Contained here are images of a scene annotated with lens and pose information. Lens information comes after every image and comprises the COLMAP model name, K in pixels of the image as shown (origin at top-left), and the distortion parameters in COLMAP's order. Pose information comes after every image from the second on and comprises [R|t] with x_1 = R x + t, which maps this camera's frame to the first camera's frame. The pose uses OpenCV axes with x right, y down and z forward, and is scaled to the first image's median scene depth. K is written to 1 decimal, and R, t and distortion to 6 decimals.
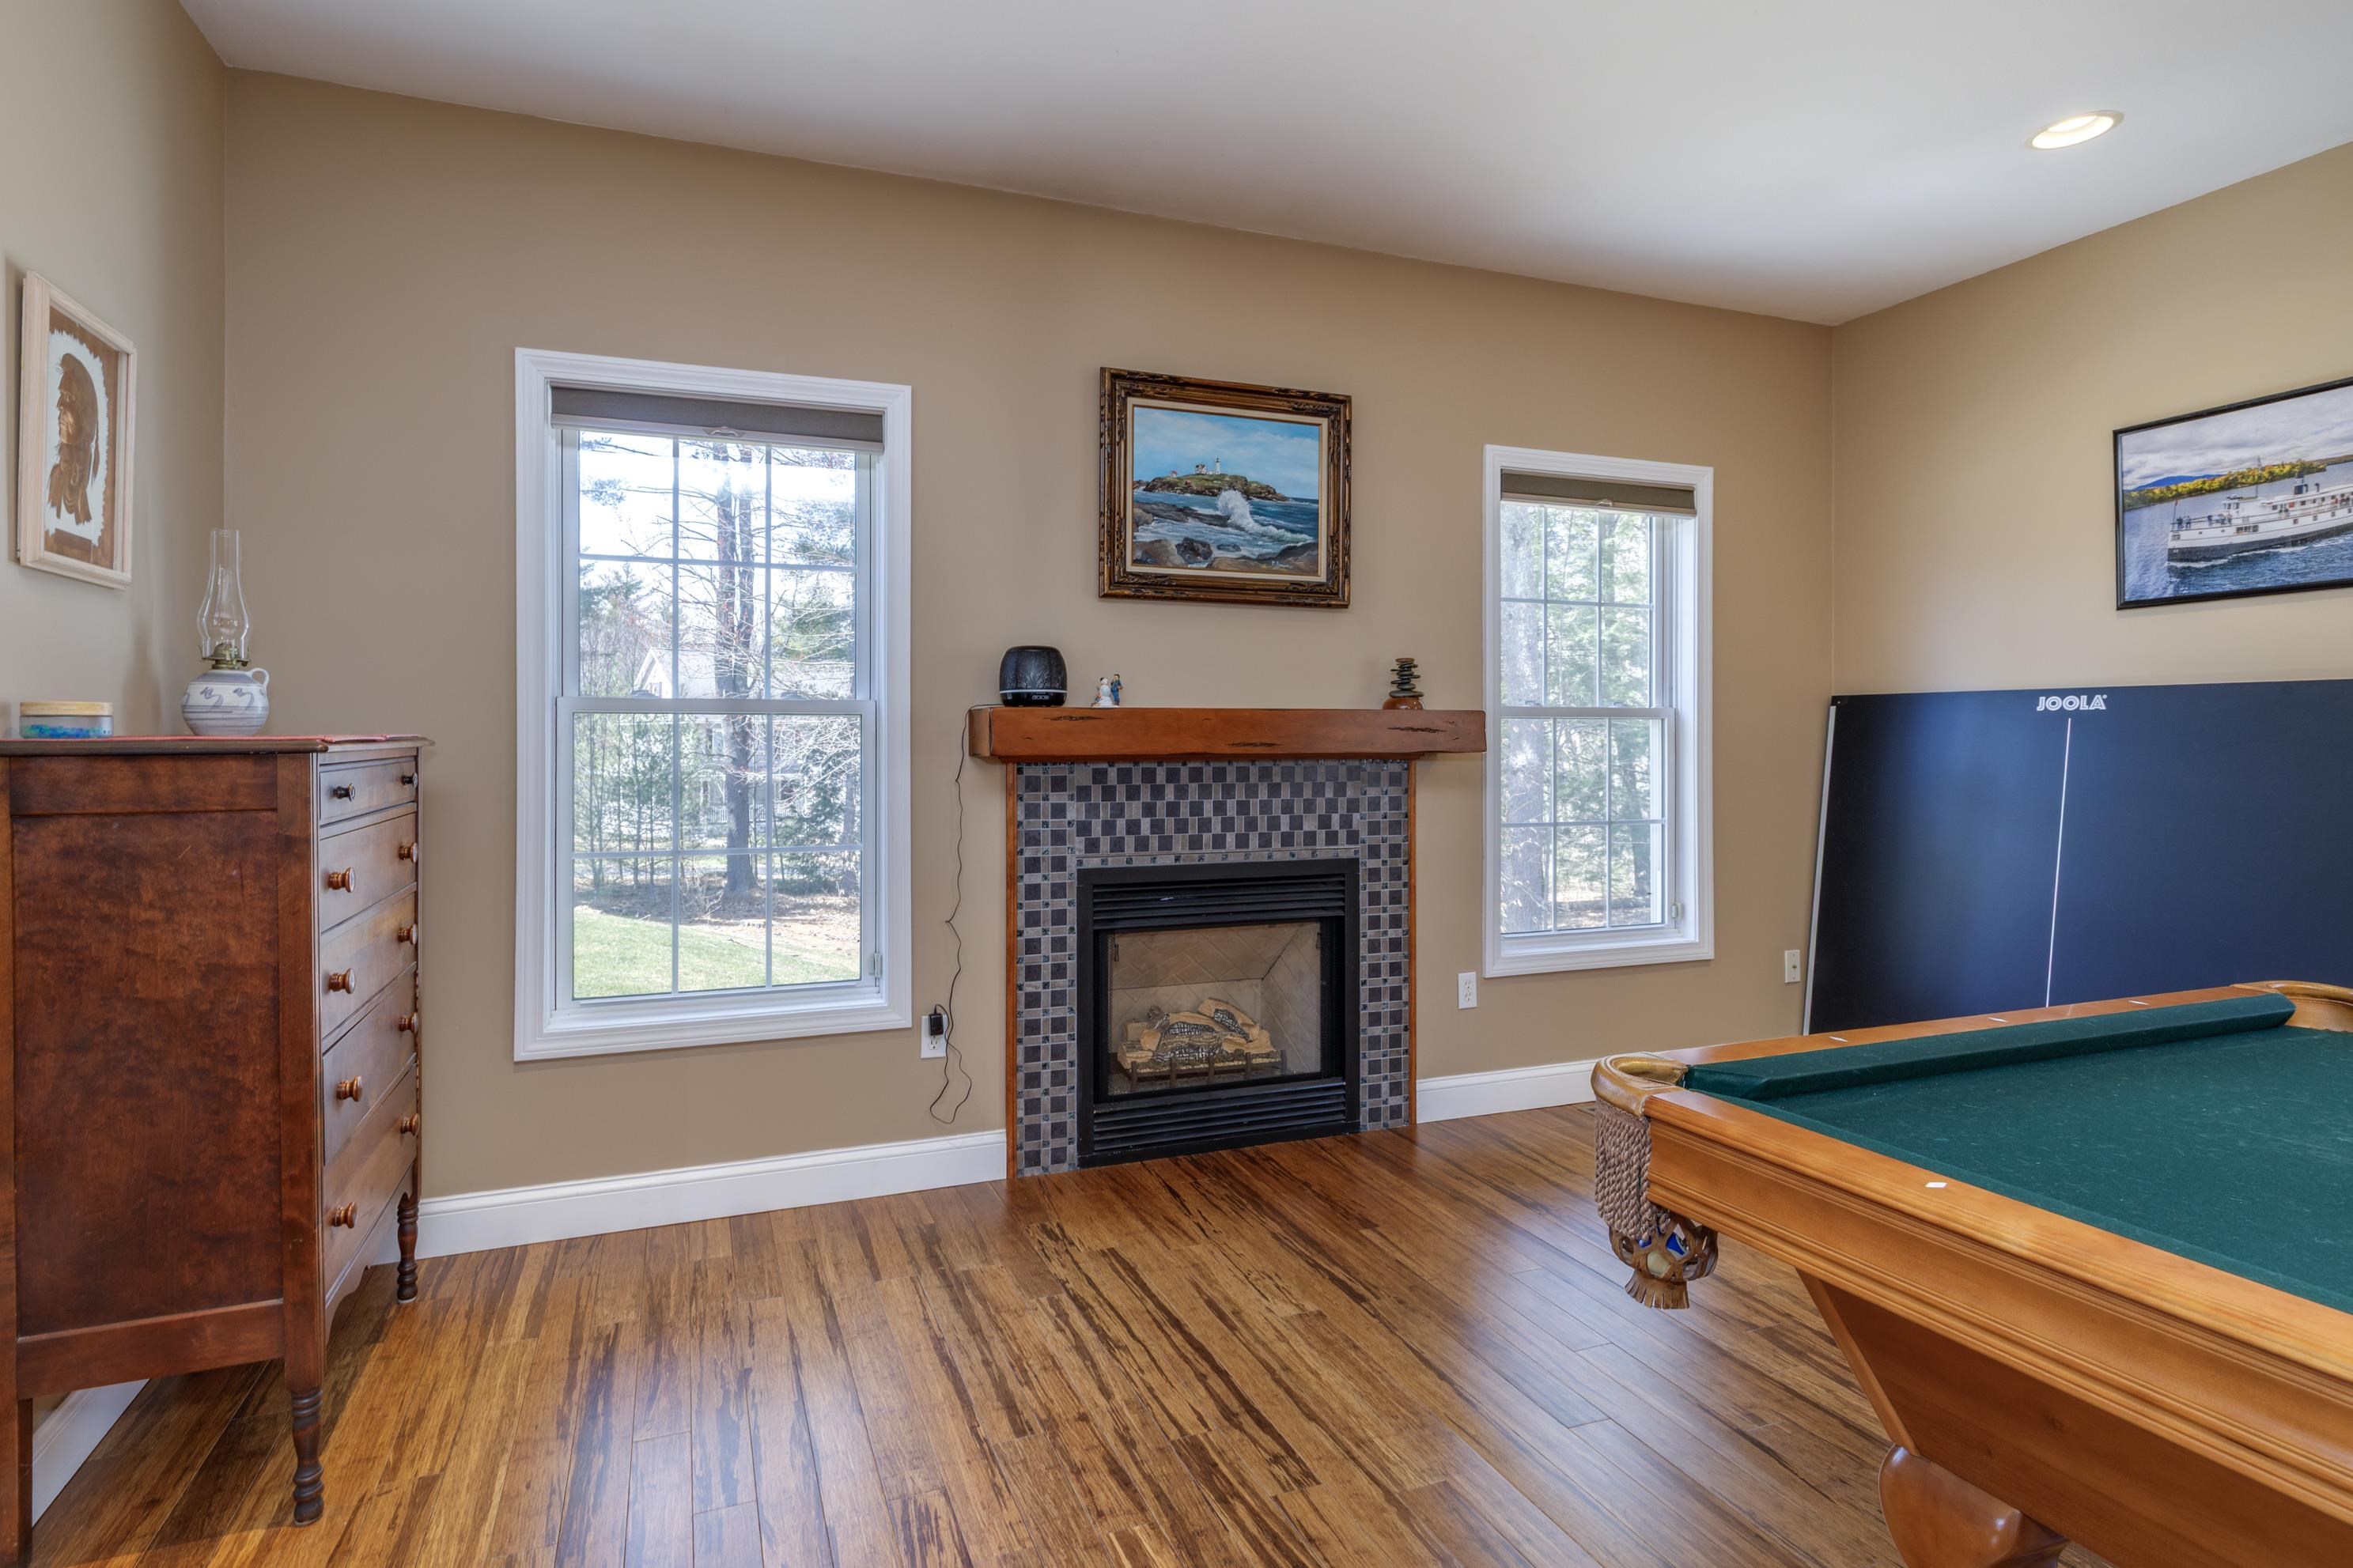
lens RADIAL K [[1174.3, 0, 1109.8], [0, 1174.3, 745.3], [0, 0, 1]] dist [0.009341, -0.006225]
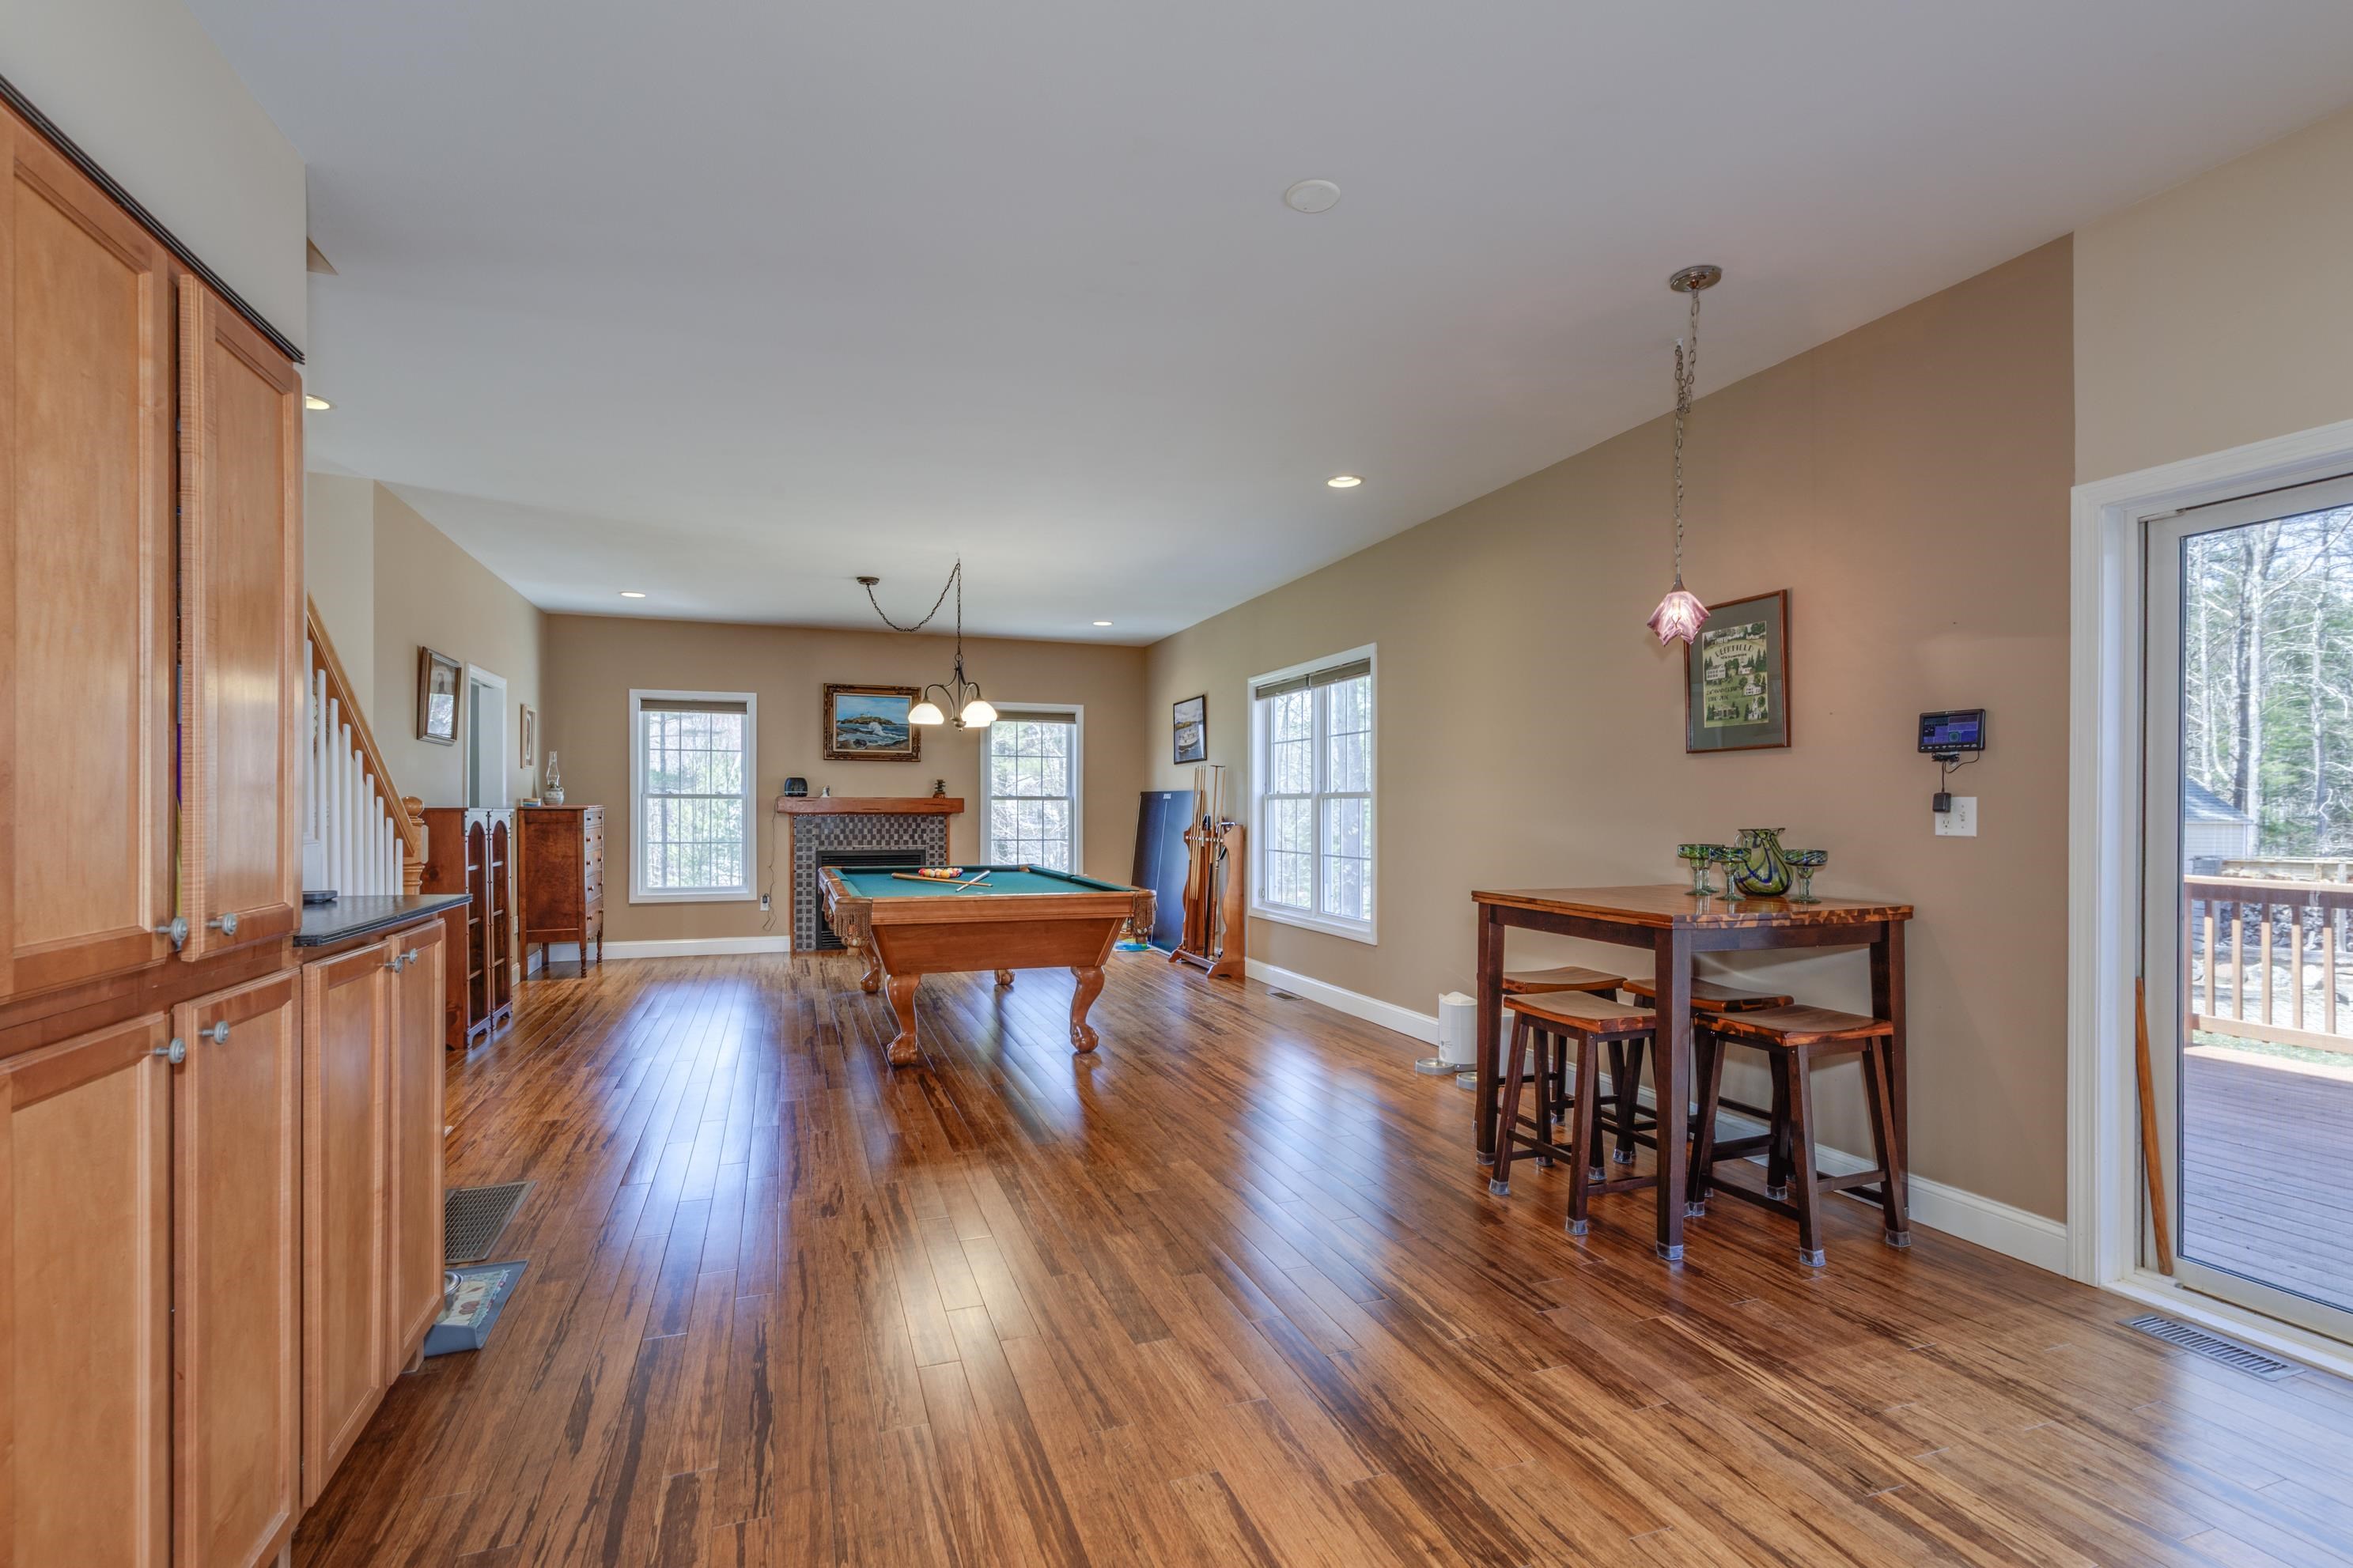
lens RADIAL K [[1072.6, 0, 1171.4], [0, 1072.6, 816.0], [0, 0, 1]] dist [0.006067, -0.001918]
pose [[0.999649, 0.003974, -0.026188, 0.953444], [-0.003846, 0.999980, 0.004937, -0.000162], [0.026207, -0.004835, 0.999645, -1.720237]]
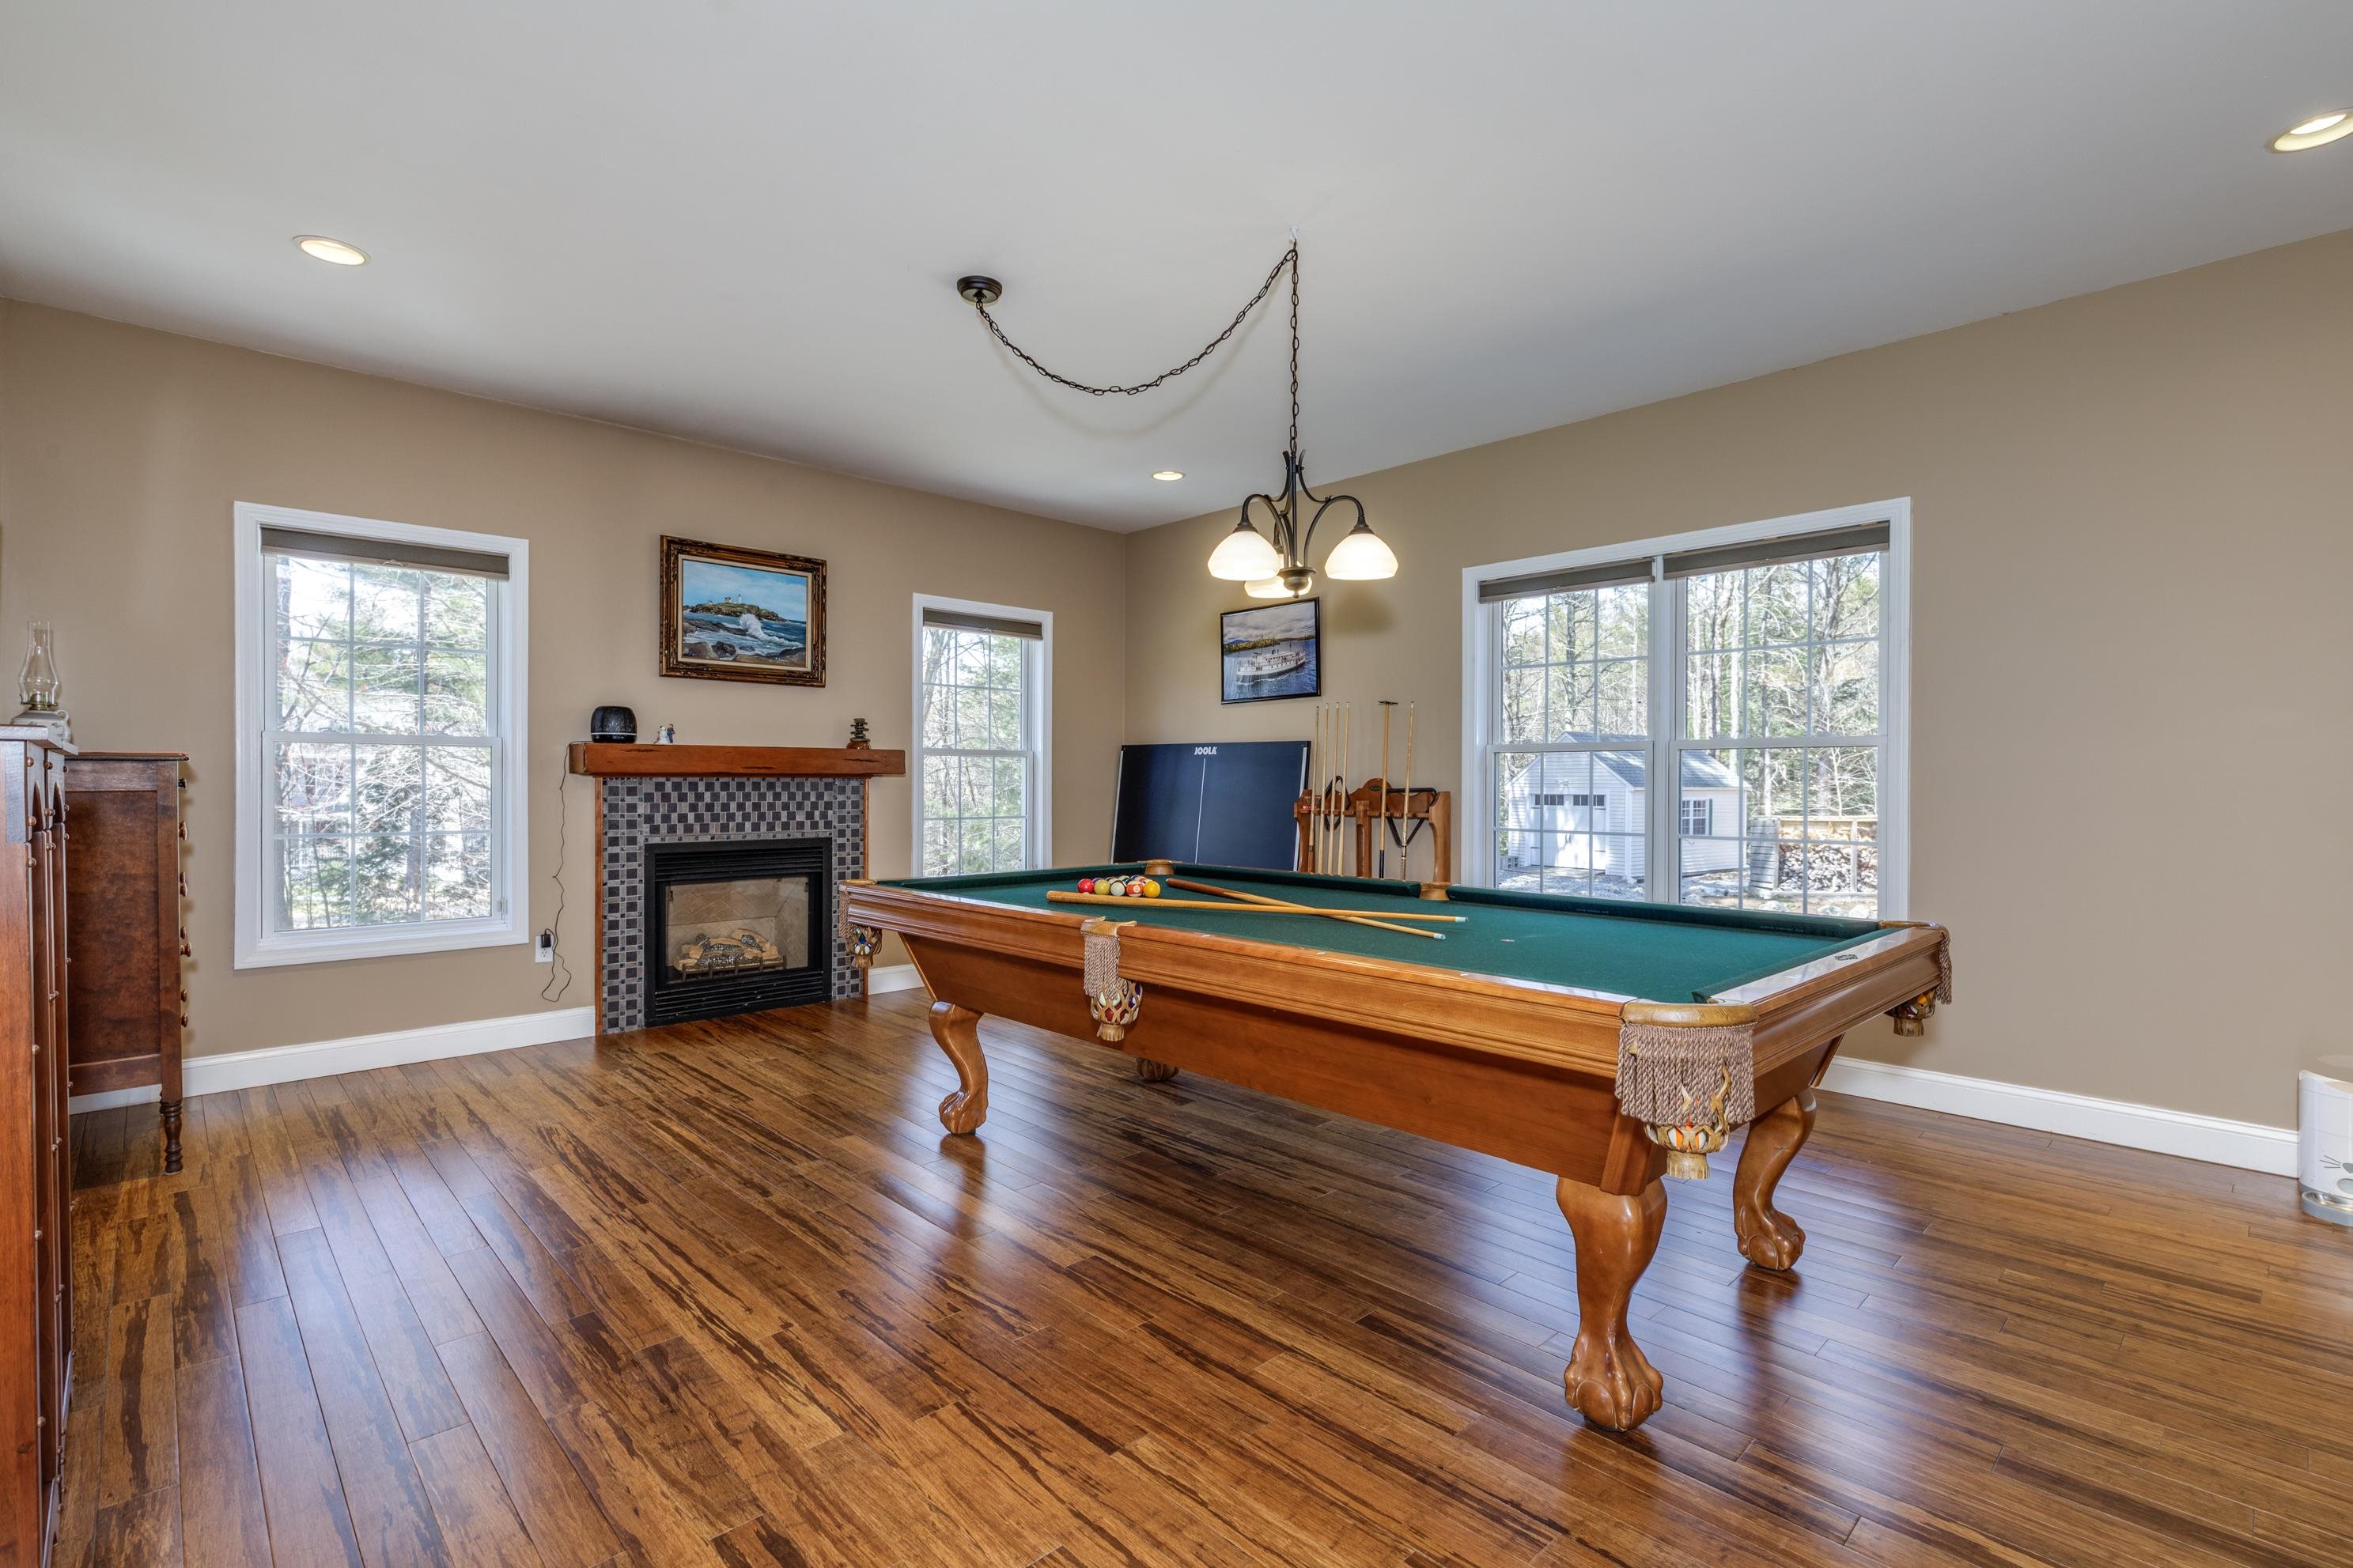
lens RADIAL K [[1072.6, 0, 1138.1], [0, 1072.6, 789.9], [0, 0, 1]] dist [0.006067, -0.001918]
pose [[0.929778, 0.001668, 0.368118, 0.060110], [-0.003854, 0.999979, 0.005204, 0.020781], [-0.368101, -0.006258, 0.929765, -0.630085]]
